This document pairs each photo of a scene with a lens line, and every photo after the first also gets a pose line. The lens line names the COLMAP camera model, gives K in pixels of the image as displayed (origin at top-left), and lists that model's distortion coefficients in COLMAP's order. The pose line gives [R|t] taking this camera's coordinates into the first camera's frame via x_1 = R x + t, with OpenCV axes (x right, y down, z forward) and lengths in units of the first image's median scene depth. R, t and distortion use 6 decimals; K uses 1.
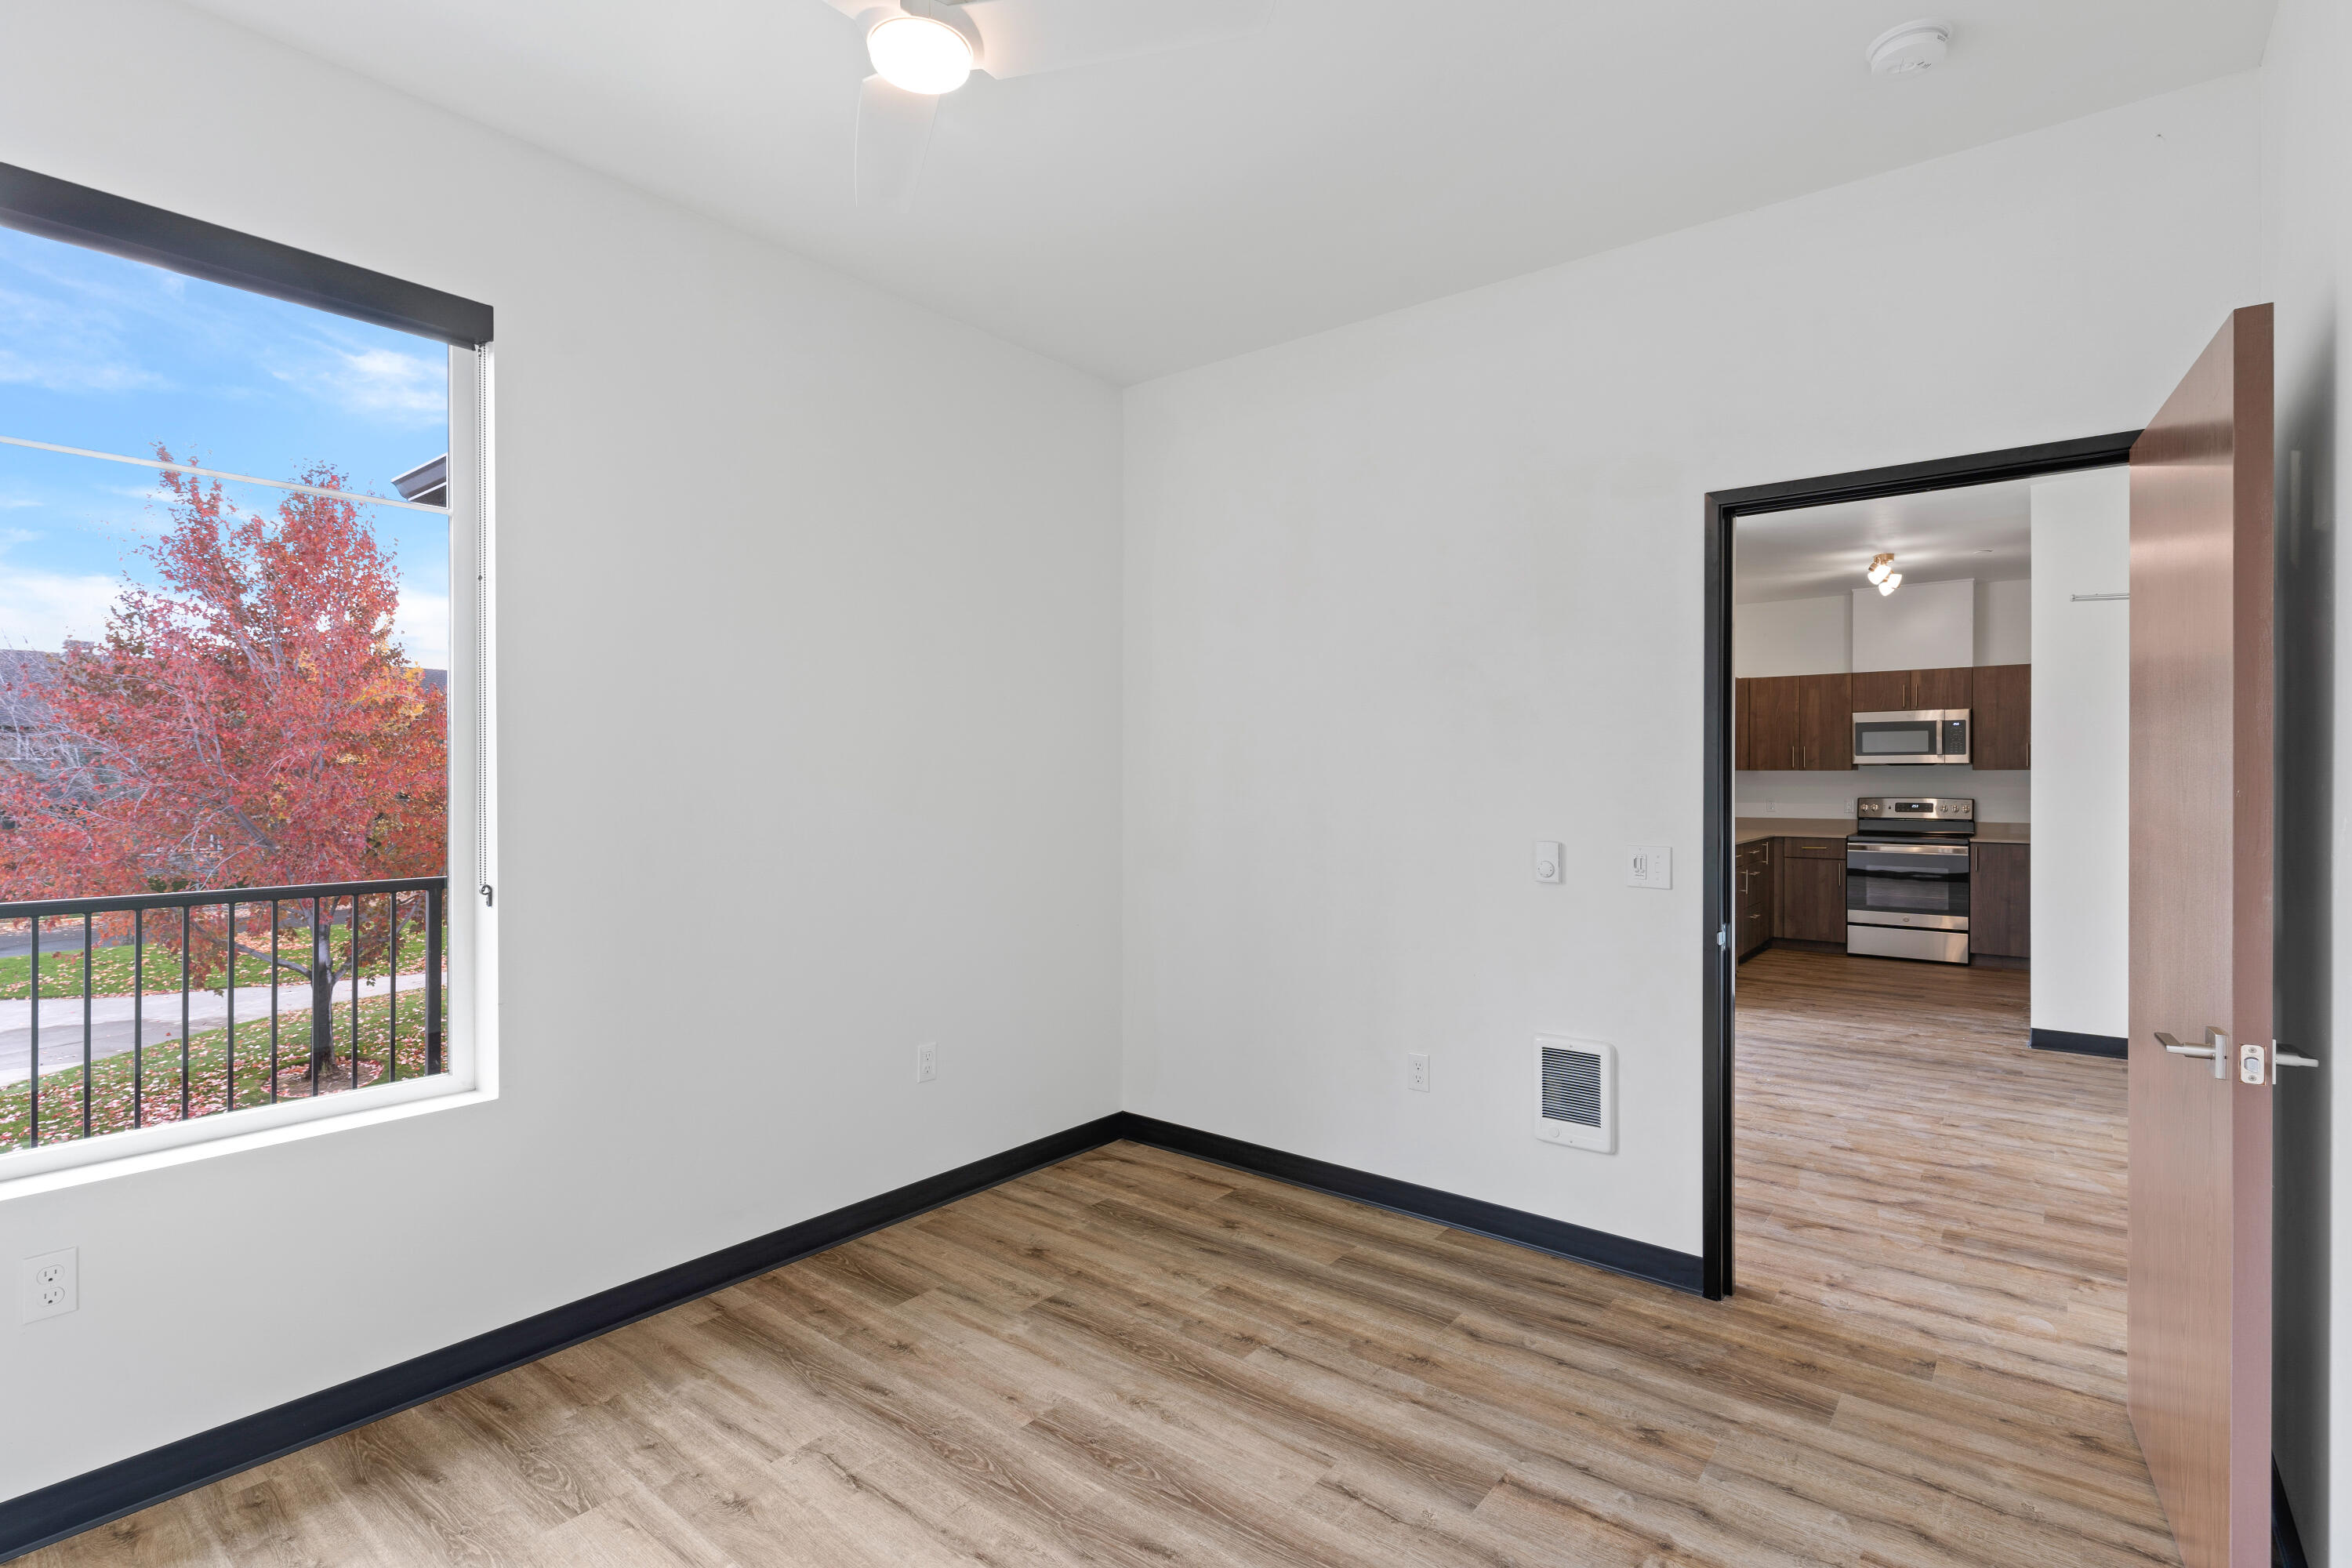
lens RADIAL K [[1134.3, 0, 1173.3], [0, 1134.3, 777.3], [0, 0, 1]] dist [0.000848, -0.000926]
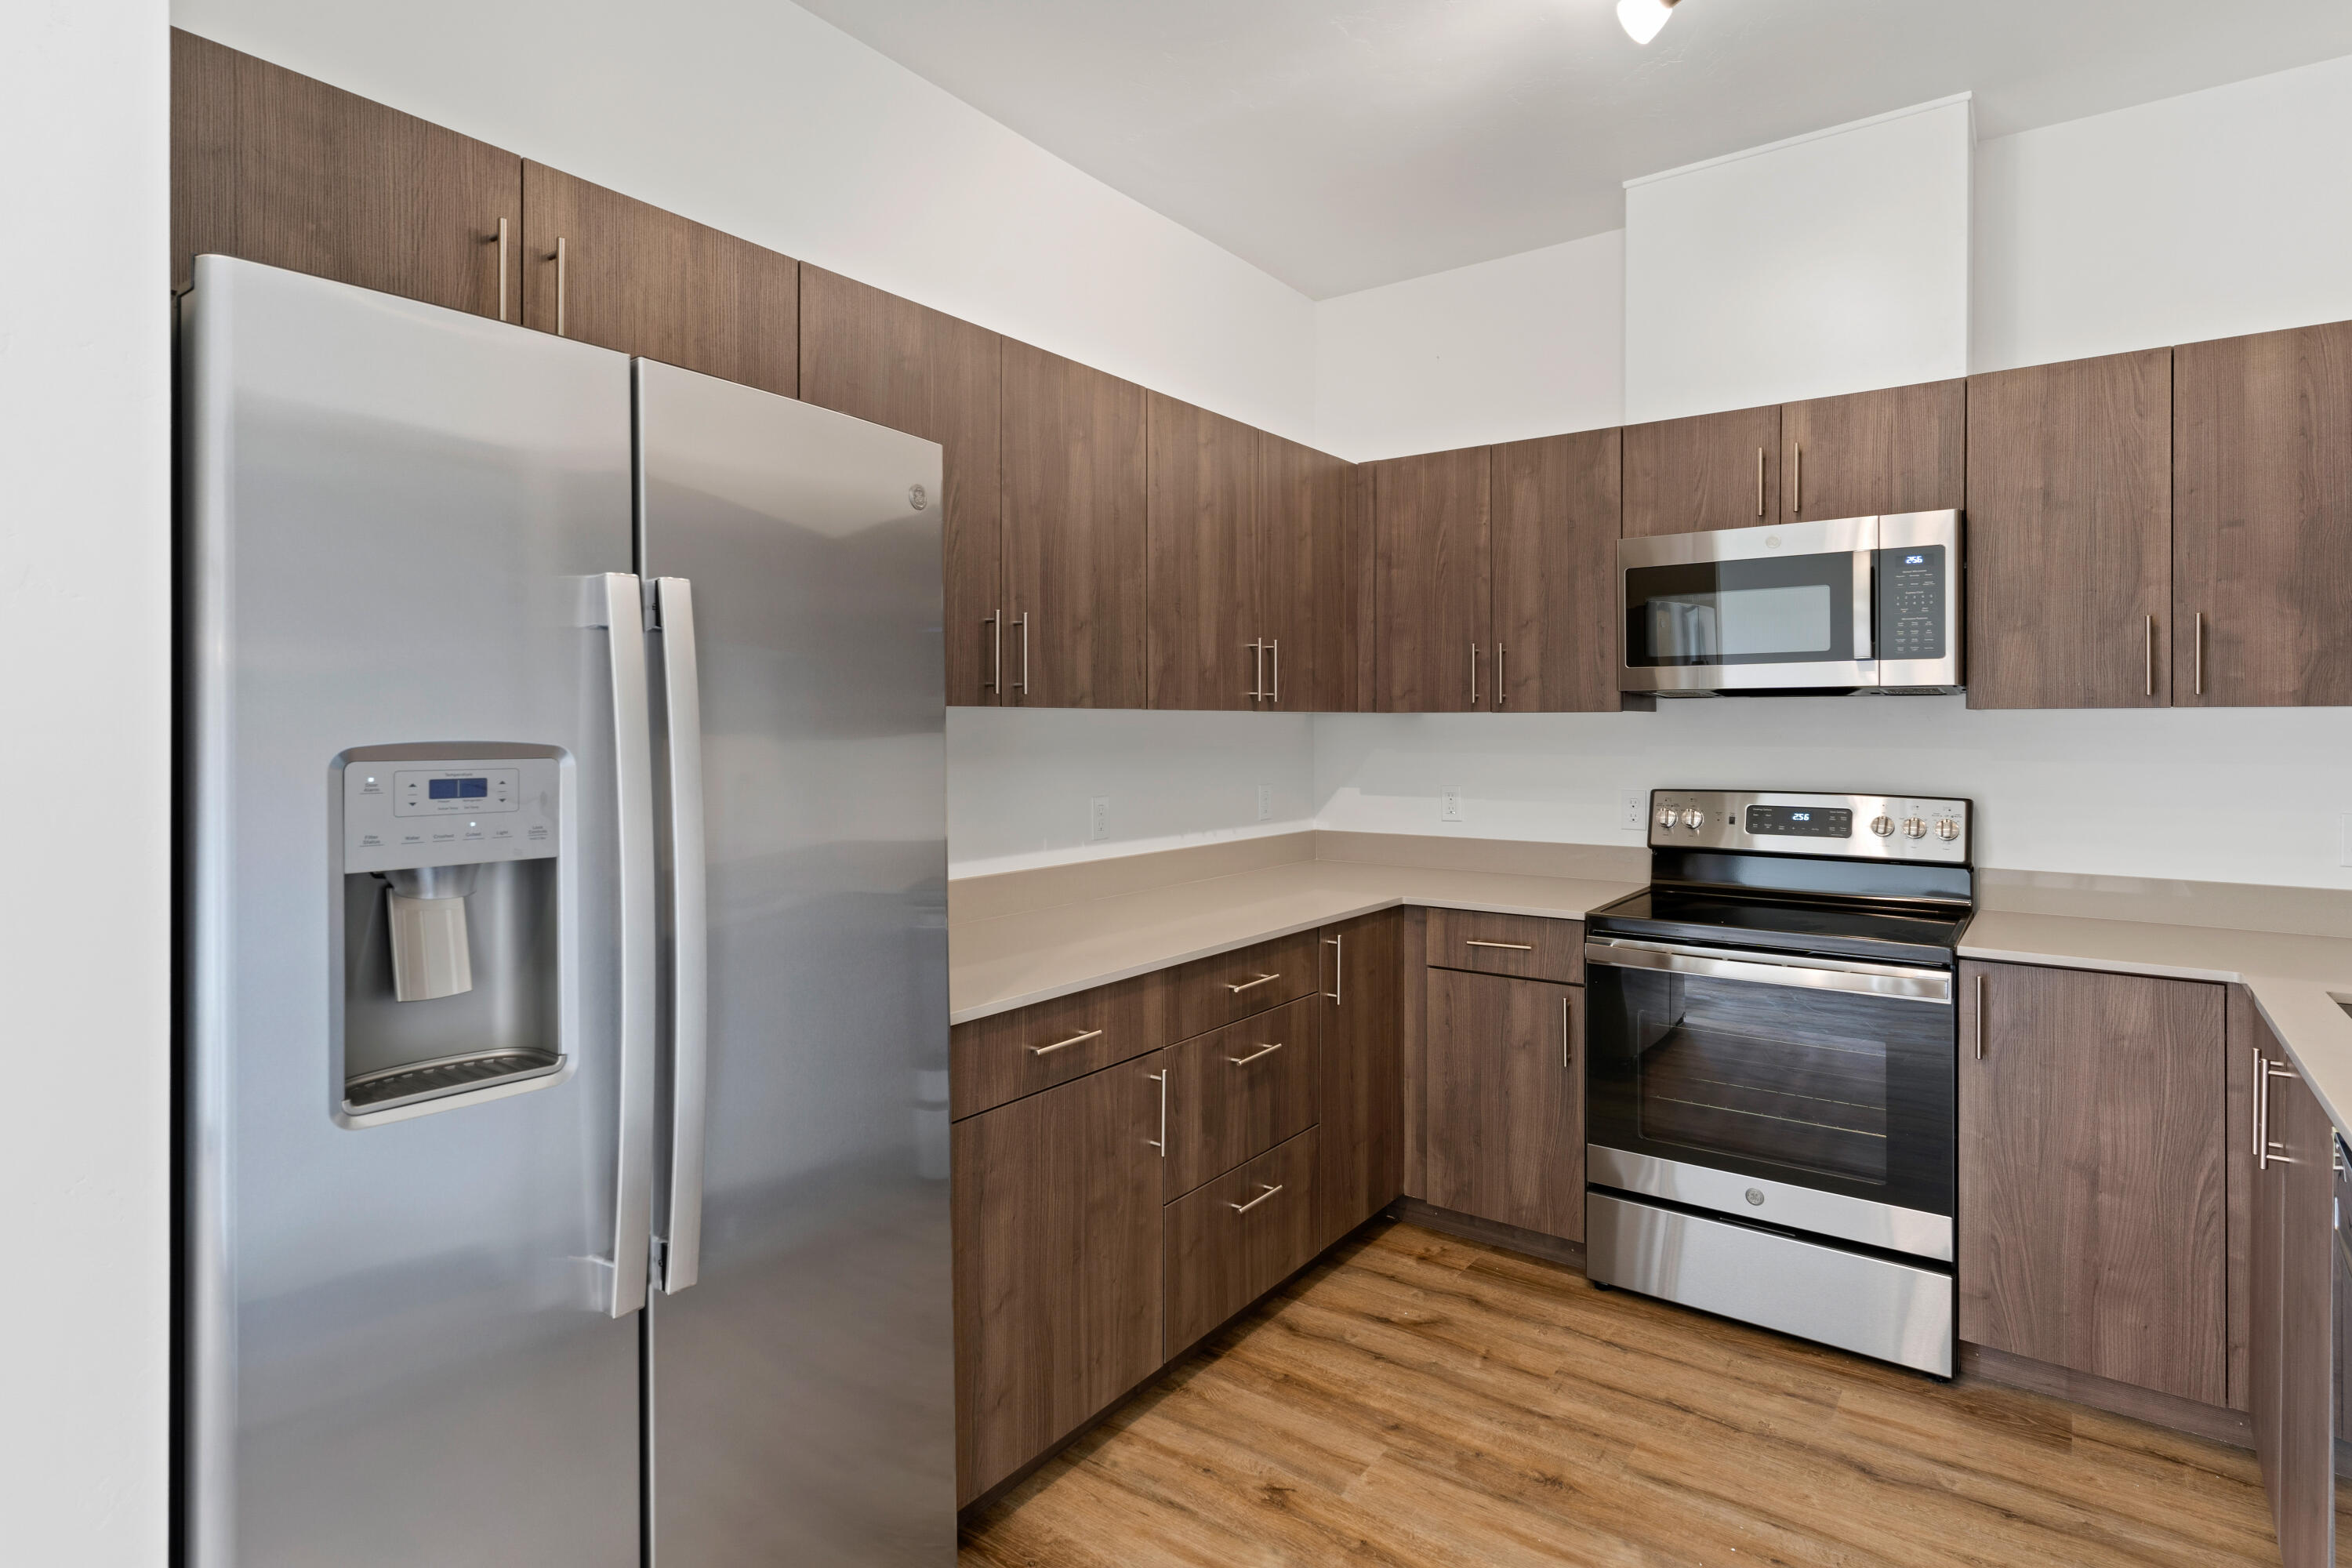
lens RADIAL K [[1191.0, 0, 1202.3], [0, 1191.0, 729.5], [0, 0, 1]] dist [0.002686, 0.001417]
pose [[0.998833, 0.005105, 0.048029, 0.469165], [-0.004826, 0.999971, -0.005912, 0.002101], [-0.048058, 0.005673, 0.998828, 0.668406]]
